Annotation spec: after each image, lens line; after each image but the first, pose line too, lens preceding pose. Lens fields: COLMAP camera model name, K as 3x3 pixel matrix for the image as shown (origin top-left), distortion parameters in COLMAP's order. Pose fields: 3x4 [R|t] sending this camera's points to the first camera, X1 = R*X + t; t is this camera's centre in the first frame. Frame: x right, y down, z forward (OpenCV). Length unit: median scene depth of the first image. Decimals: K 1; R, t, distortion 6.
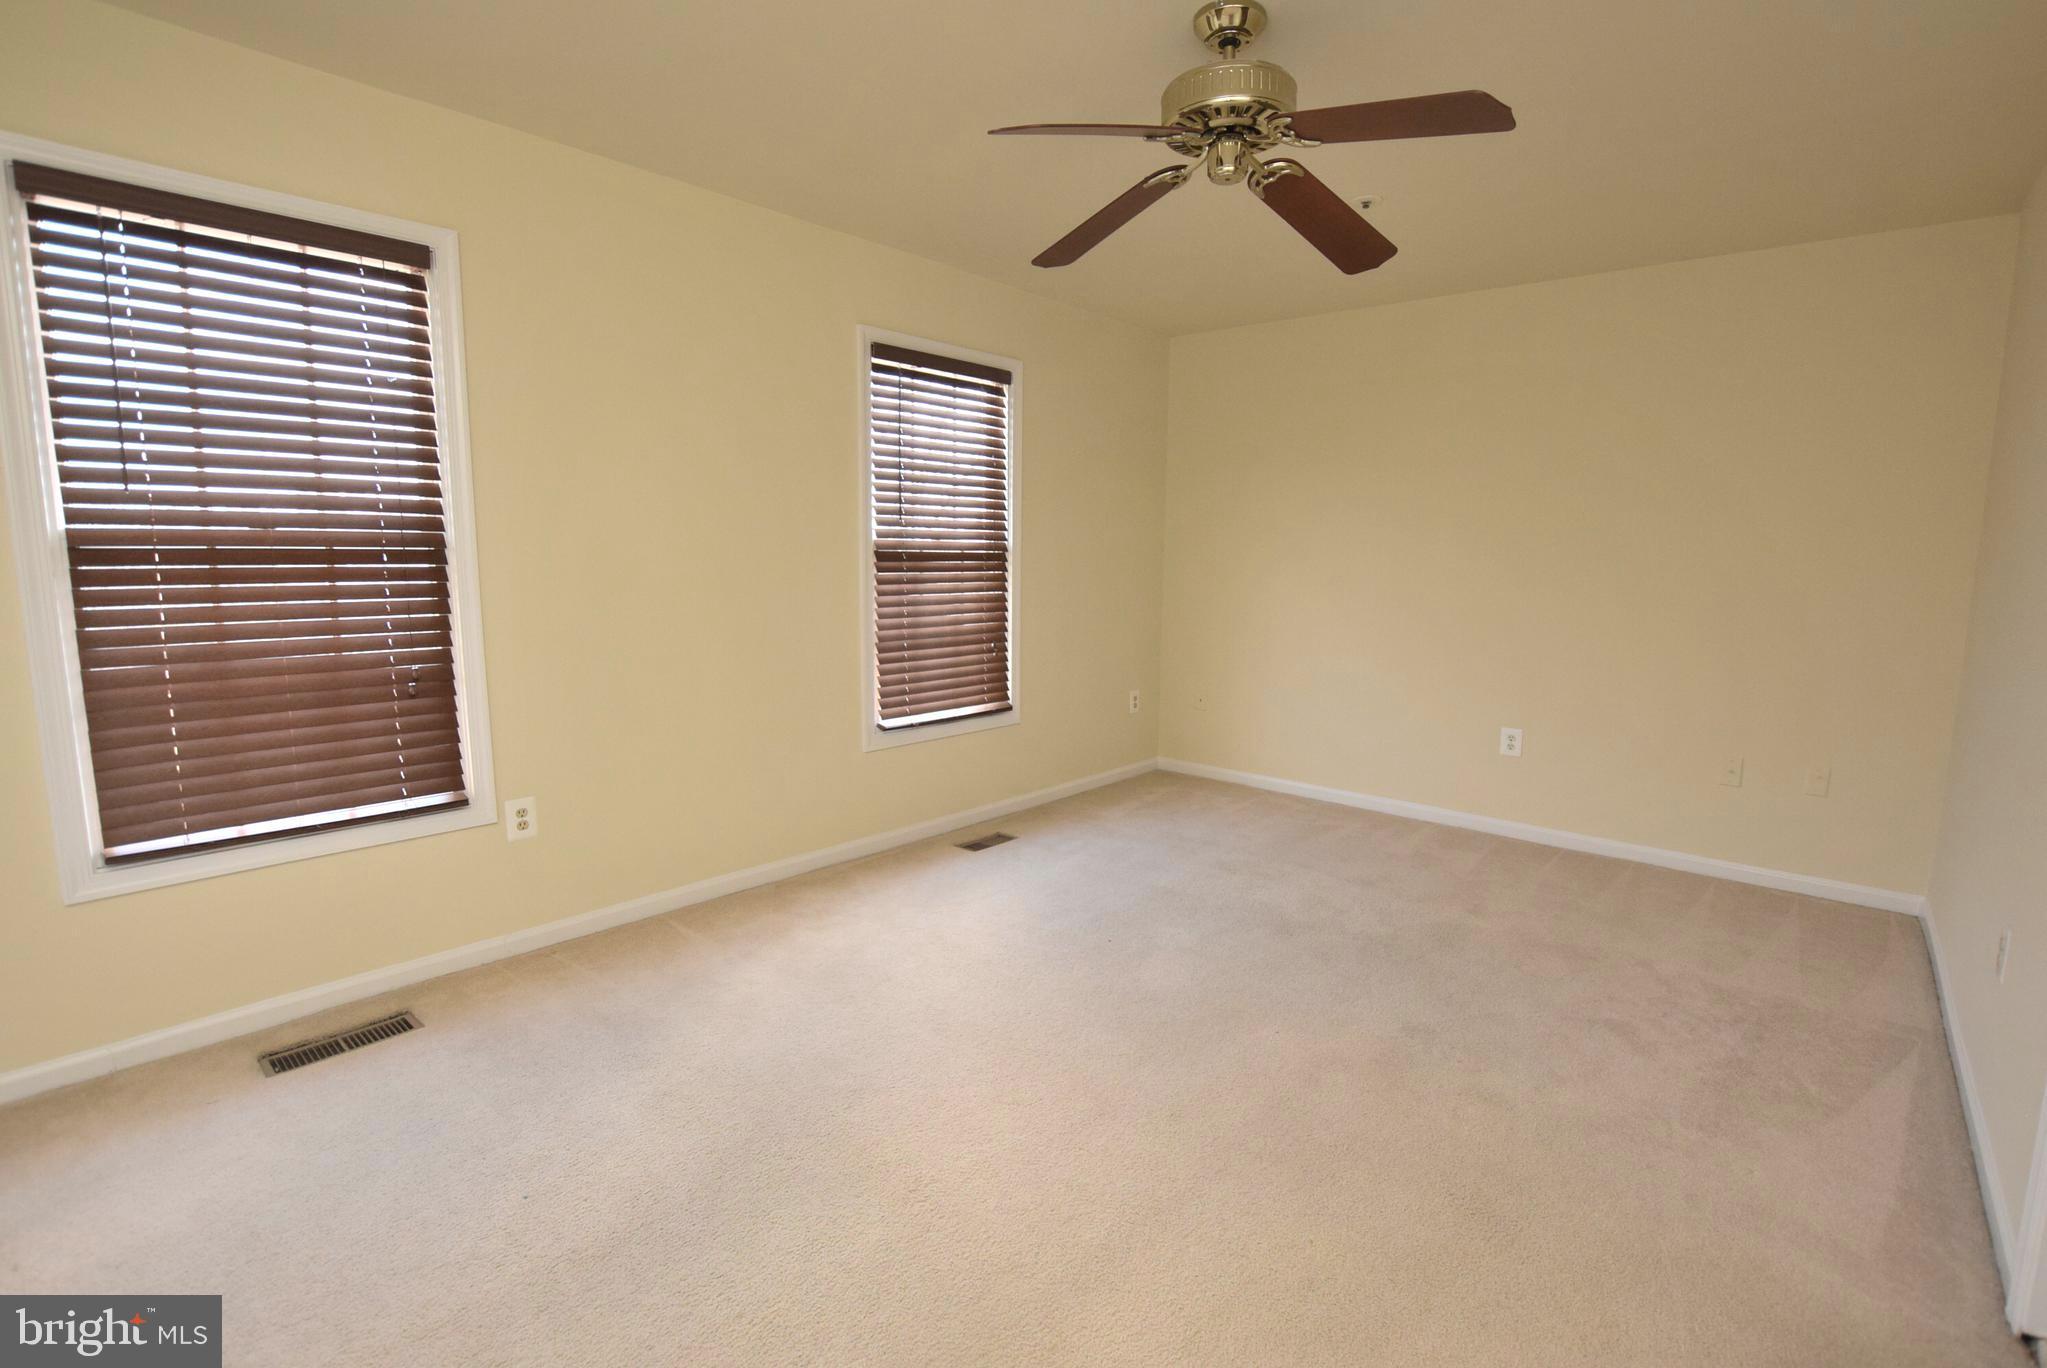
lens RADIAL K [[928.5, 0, 1023.9], [0, 928.5, 665.2], [0, 0, 1]] dist [-0.021668, -0.000309]
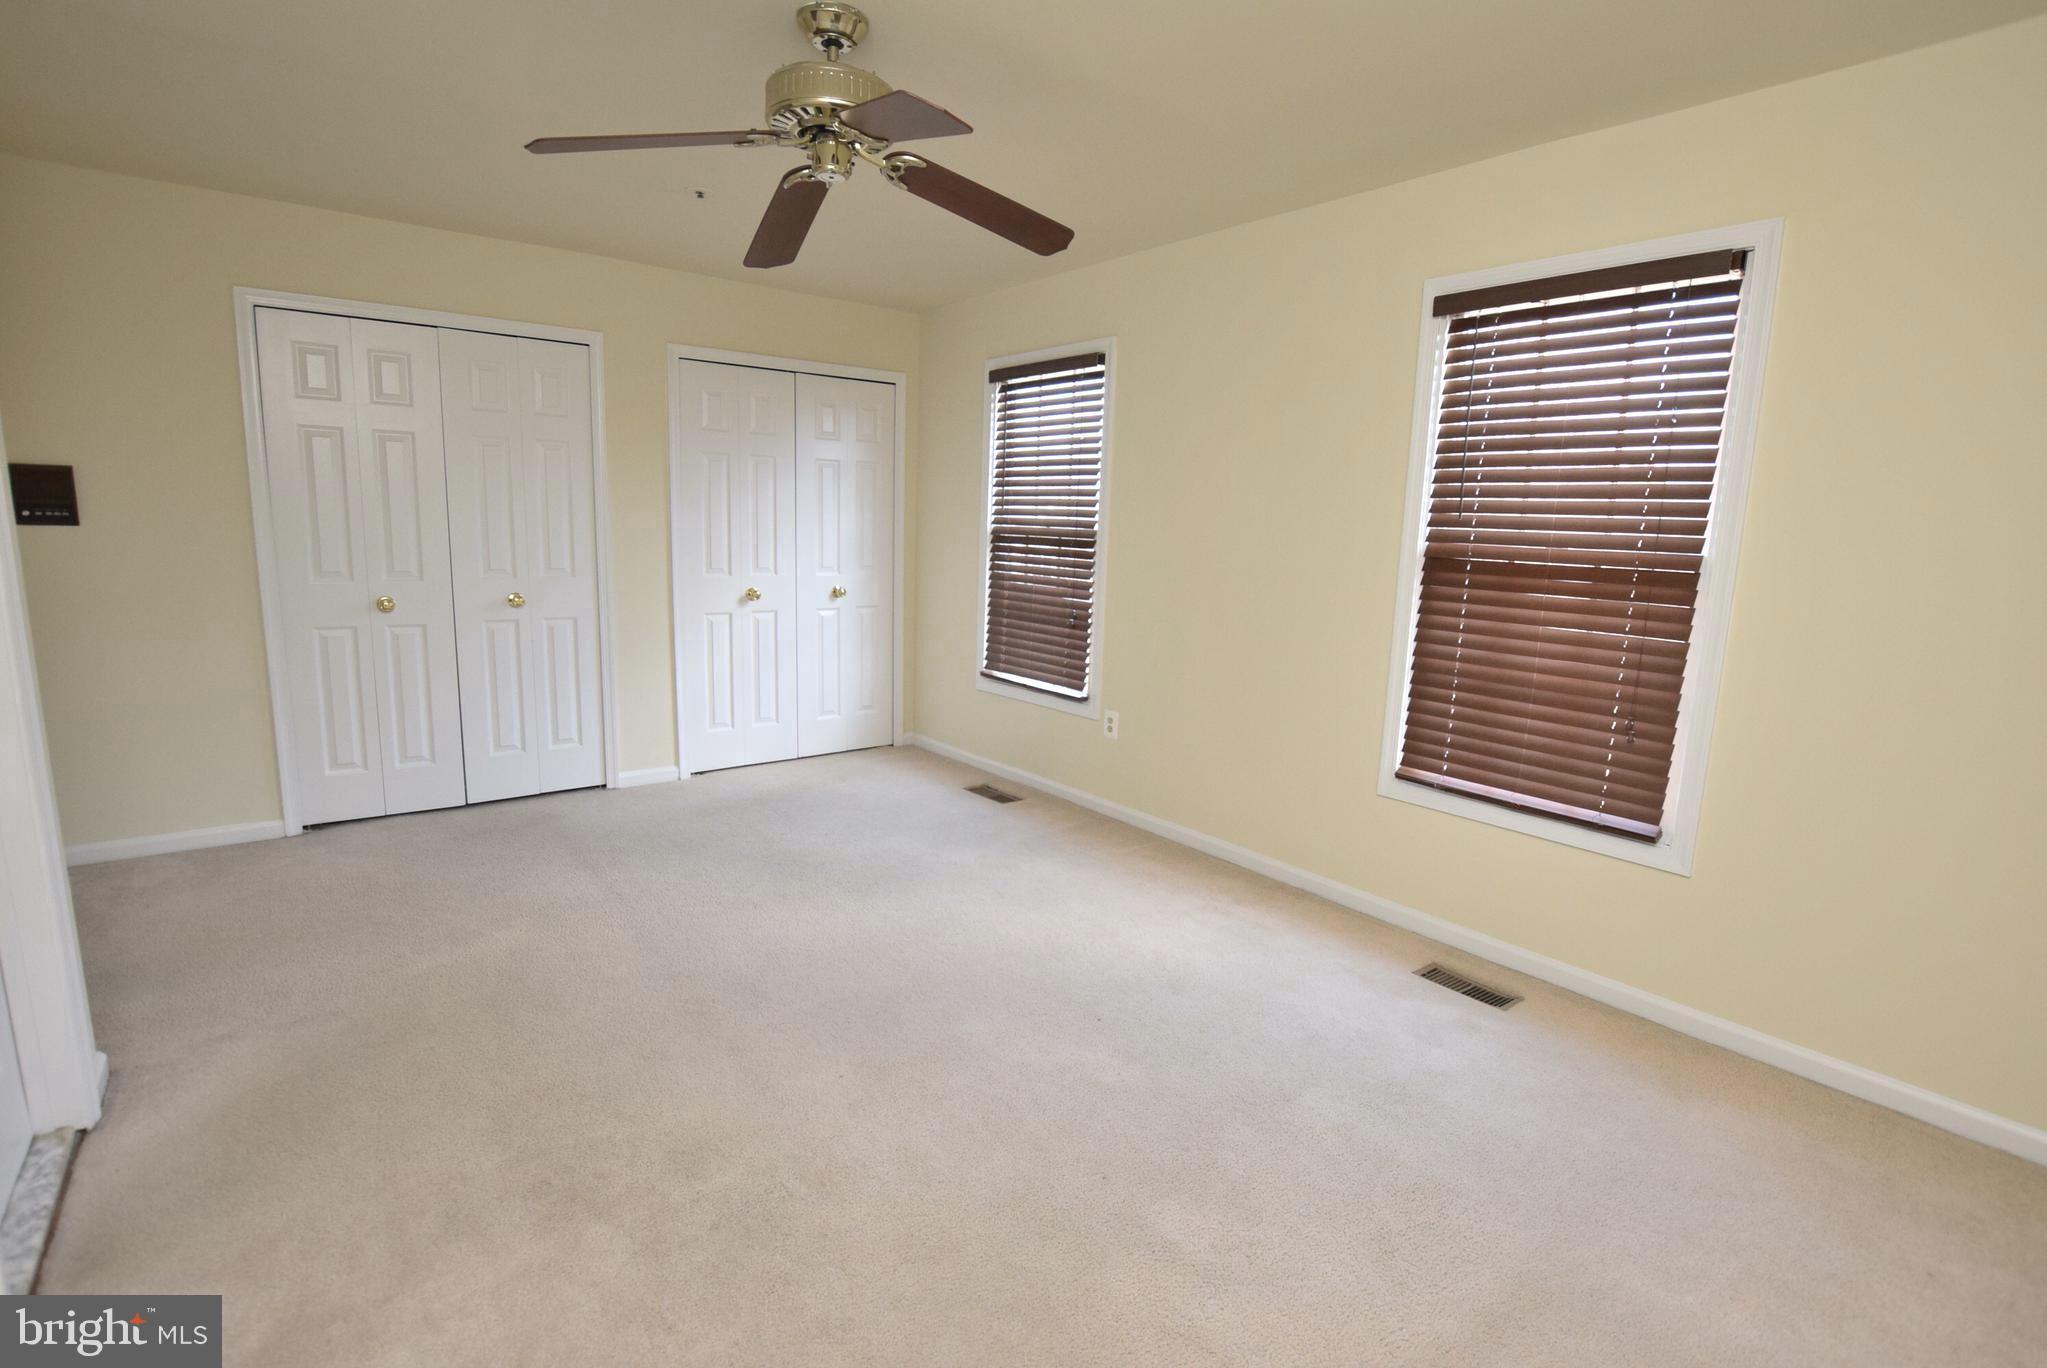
lens RADIAL K [[943.5, 0, 1023.5], [0, 943.5, 684.0], [0, 0, 1]] dist [-0.002663, -0.000581]
pose [[-0.160375, 0.135174, -0.977757, 0.642239], [-0.171131, 0.971769, 0.162416, -0.080066], [0.972108, 0.193372, -0.132715, 0.712888]]
